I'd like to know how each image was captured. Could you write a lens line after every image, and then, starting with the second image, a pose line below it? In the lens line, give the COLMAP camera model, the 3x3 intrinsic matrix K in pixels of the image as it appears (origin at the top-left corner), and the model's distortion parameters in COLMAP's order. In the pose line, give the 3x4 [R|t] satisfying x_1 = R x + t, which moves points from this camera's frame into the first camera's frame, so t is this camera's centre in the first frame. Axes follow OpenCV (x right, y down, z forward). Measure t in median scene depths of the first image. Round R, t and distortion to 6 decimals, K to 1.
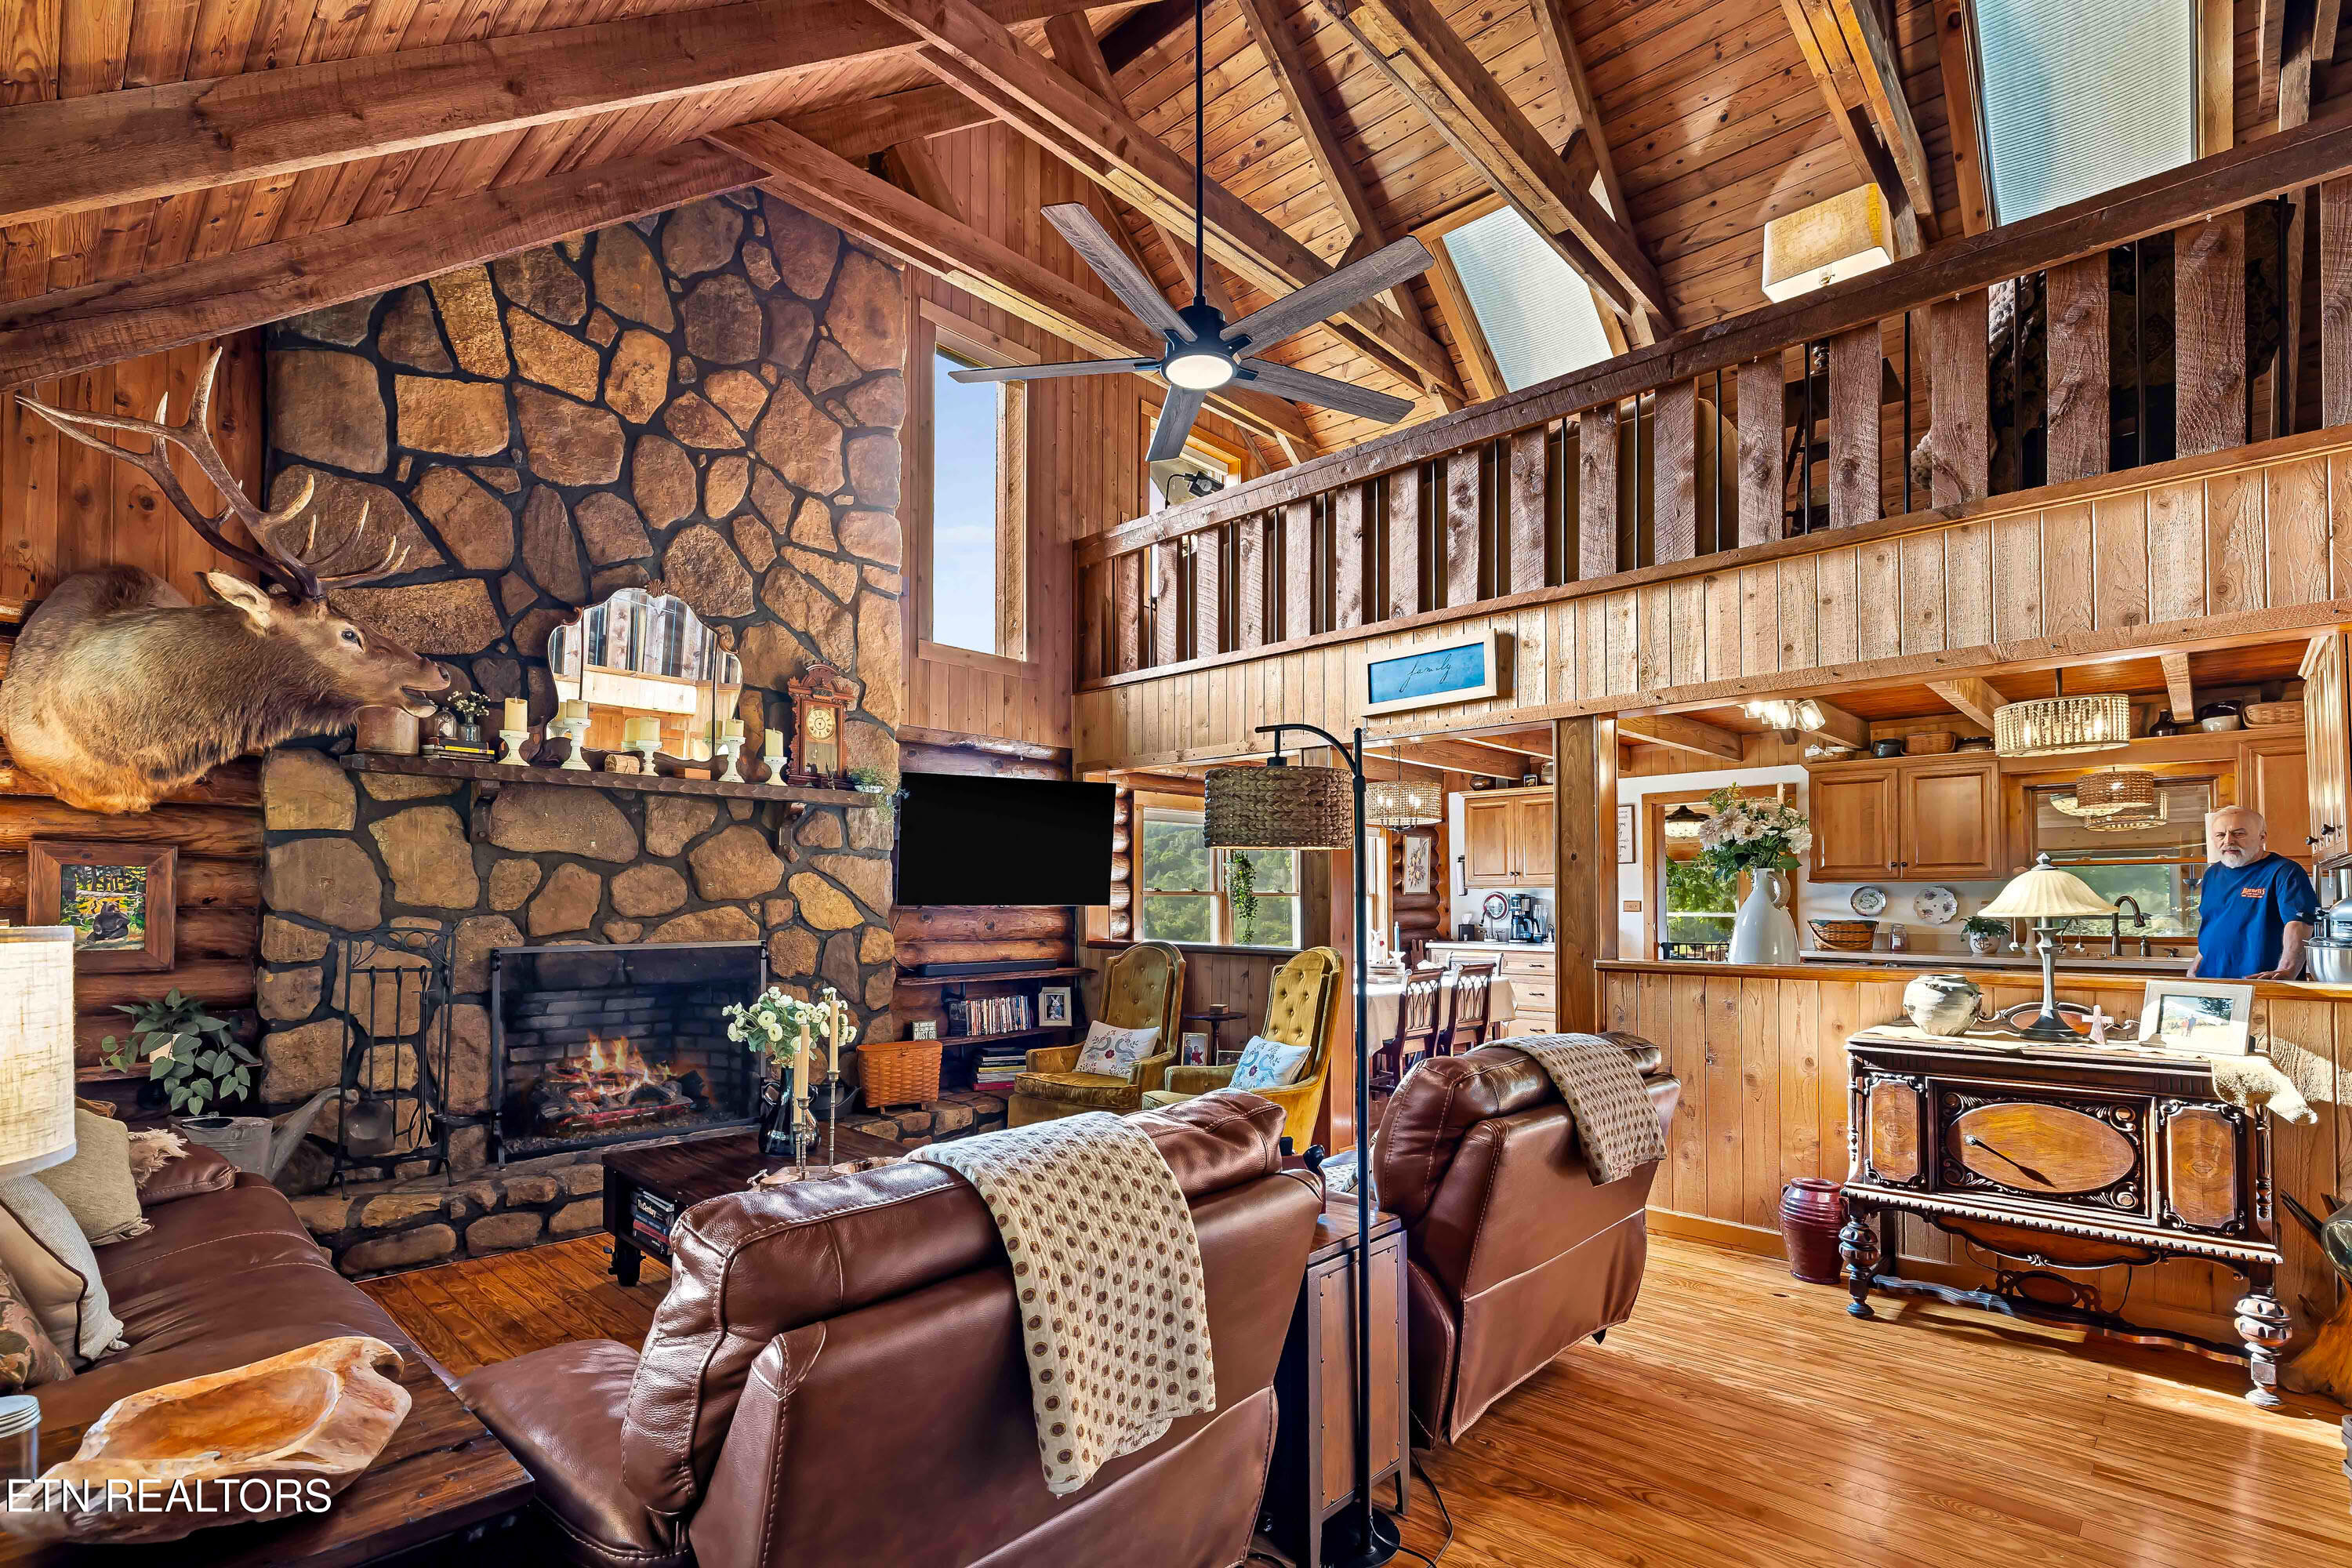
lens RADIAL K [[1098.1, 0, 1157.2], [0, 1098.1, 872.1], [0, 0, 1]] dist [-0.004197, 0.001792]
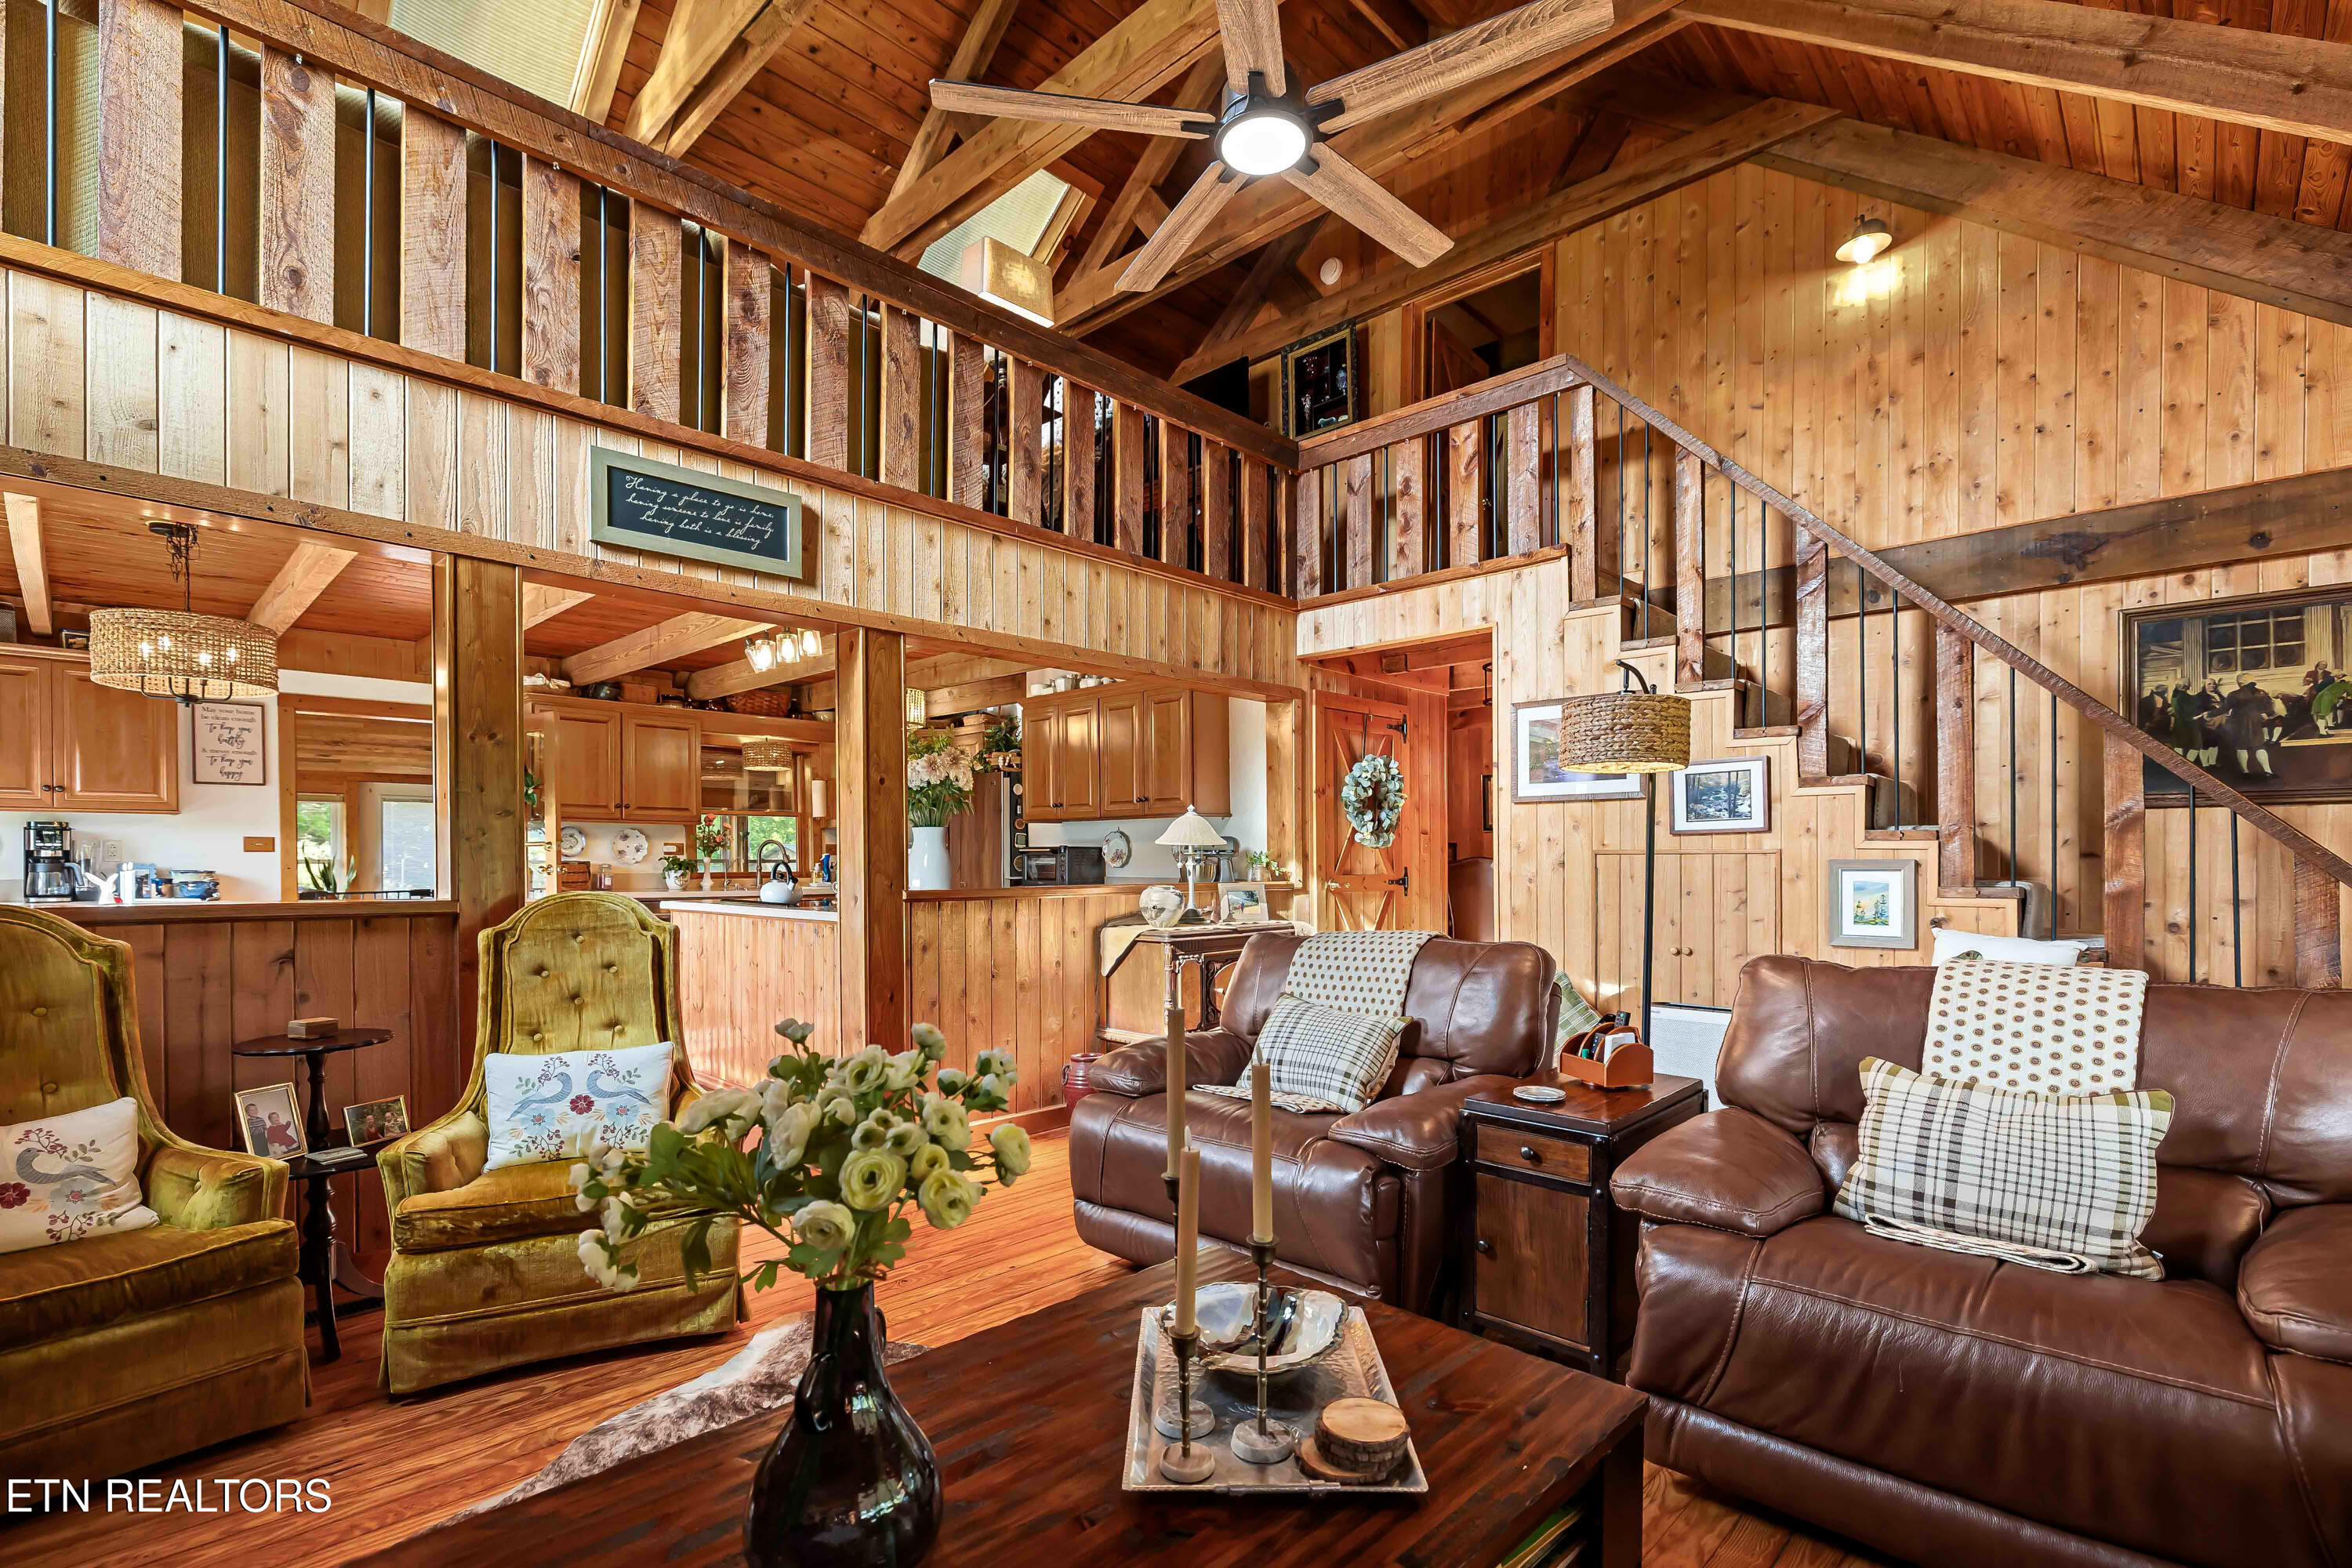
lens RADIAL K [[1098.1, 0, 1192.5], [0, 1098.1, 863.7], [0, 0, 1]] dist [-0.004197, 0.001792]
pose [[-0.004359, -0.002423, 0.999988, -0.334269], [-0.028476, 0.999592, 0.002298, 0.028331], [-0.999585, -0.028466, -0.004427, 0.449691]]
